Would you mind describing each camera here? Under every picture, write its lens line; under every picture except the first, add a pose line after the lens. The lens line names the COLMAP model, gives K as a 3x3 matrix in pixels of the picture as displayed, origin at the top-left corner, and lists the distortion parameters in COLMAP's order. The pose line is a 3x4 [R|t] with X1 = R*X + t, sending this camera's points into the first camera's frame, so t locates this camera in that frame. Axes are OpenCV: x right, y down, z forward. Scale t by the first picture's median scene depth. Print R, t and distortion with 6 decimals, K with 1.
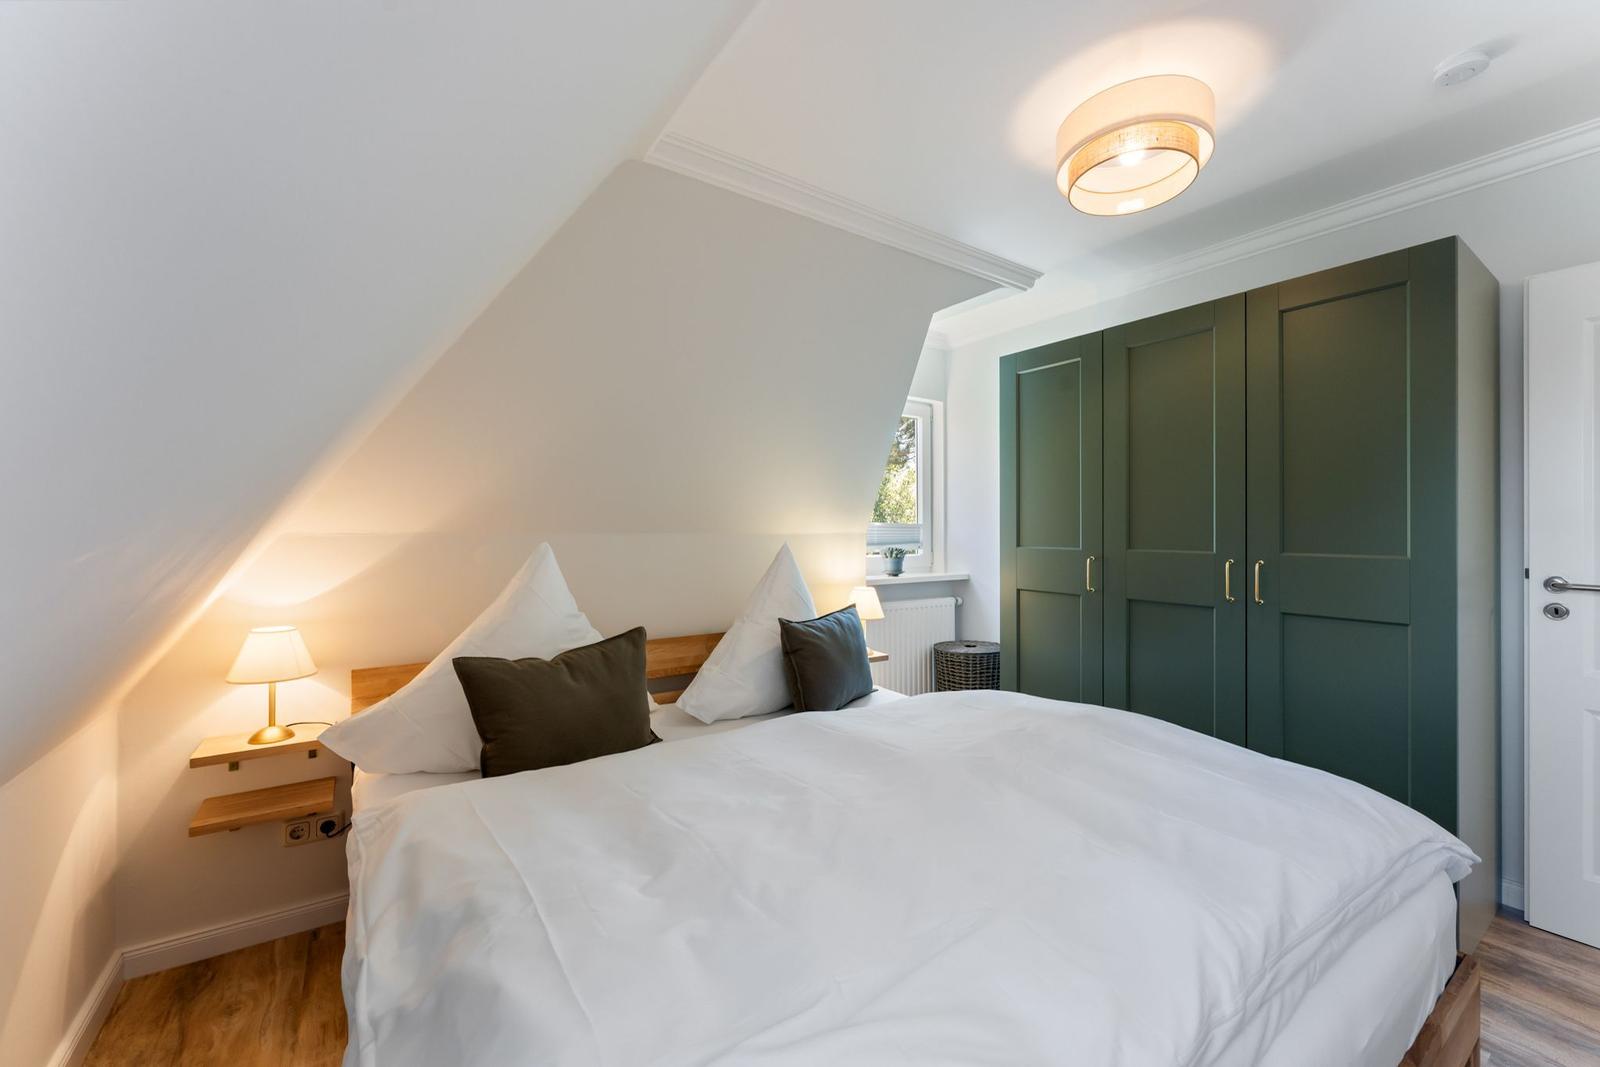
lens RADIAL K [[644.8, 0, 834.7], [0, 644.8, 528.3], [0, 0, 1]] dist [-0.000155, -0.000105]
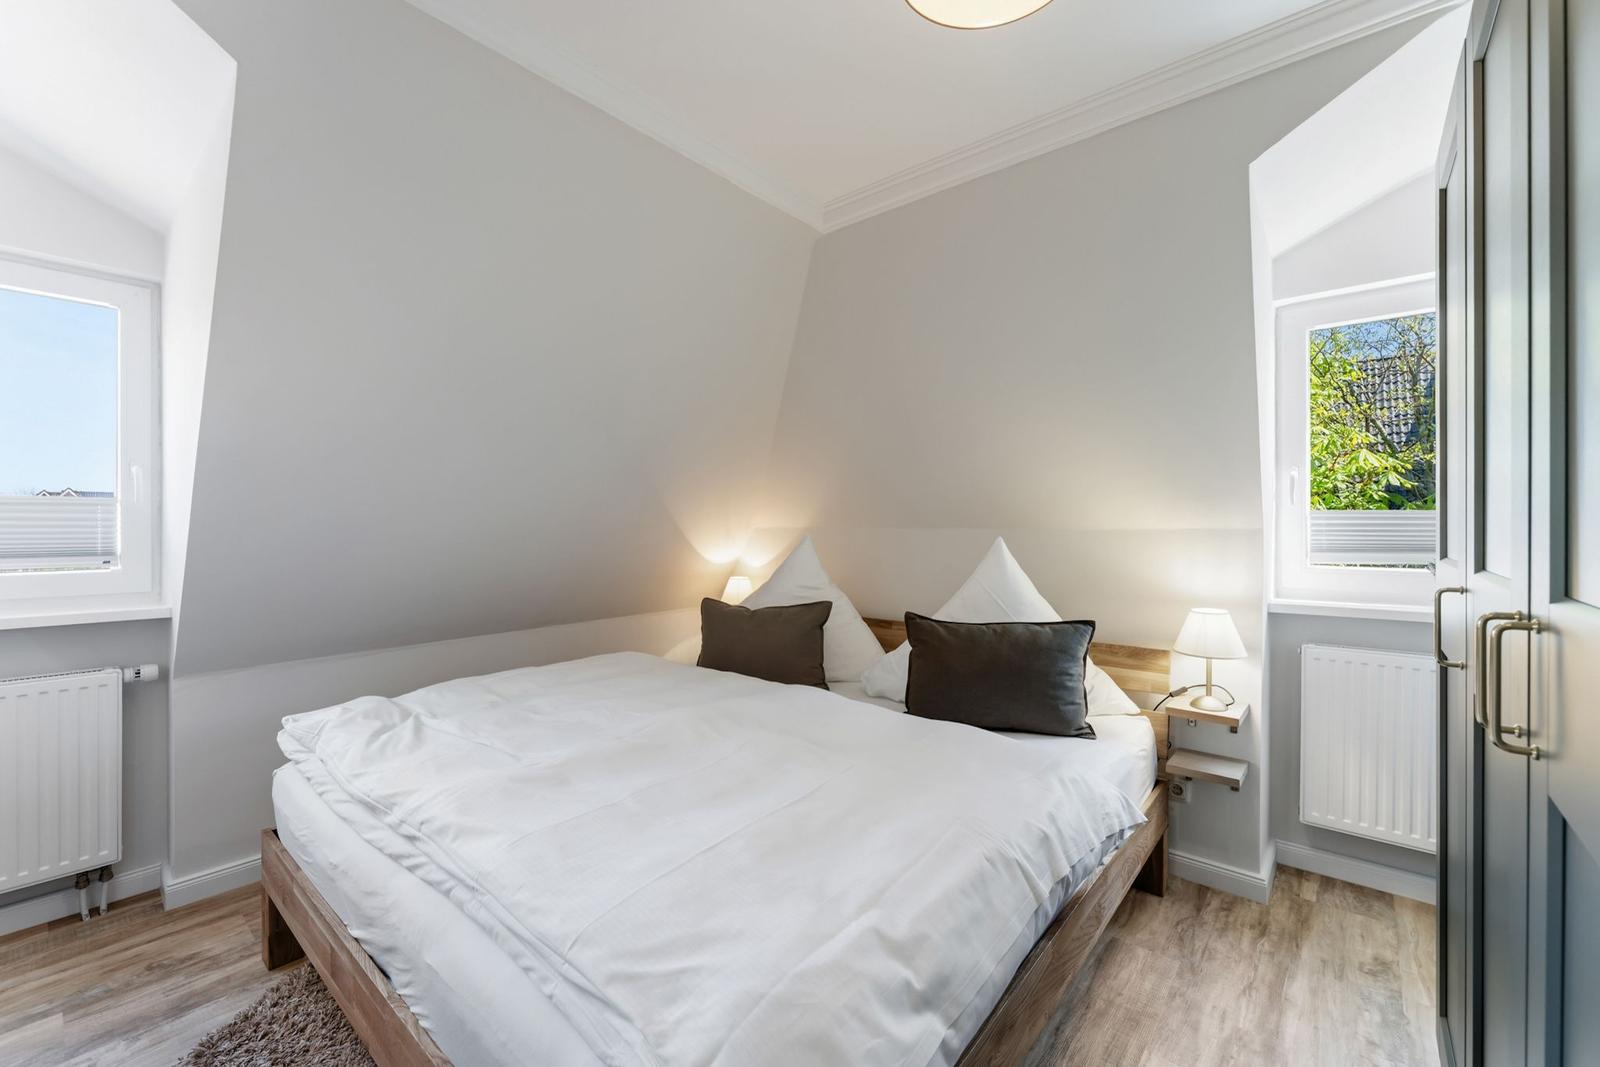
lens RADIAL K [[644.8, 0, 834.7], [0, 644.8, 528.3], [0, 0, 1]] dist [-0.000155, -0.000105]
pose [[0.258634, 0.003376, -0.965969, 0.636334], [0.001652, 0.999991, 0.003937, 0.002374], [0.965974, -0.002614, 0.258626, 0.468656]]
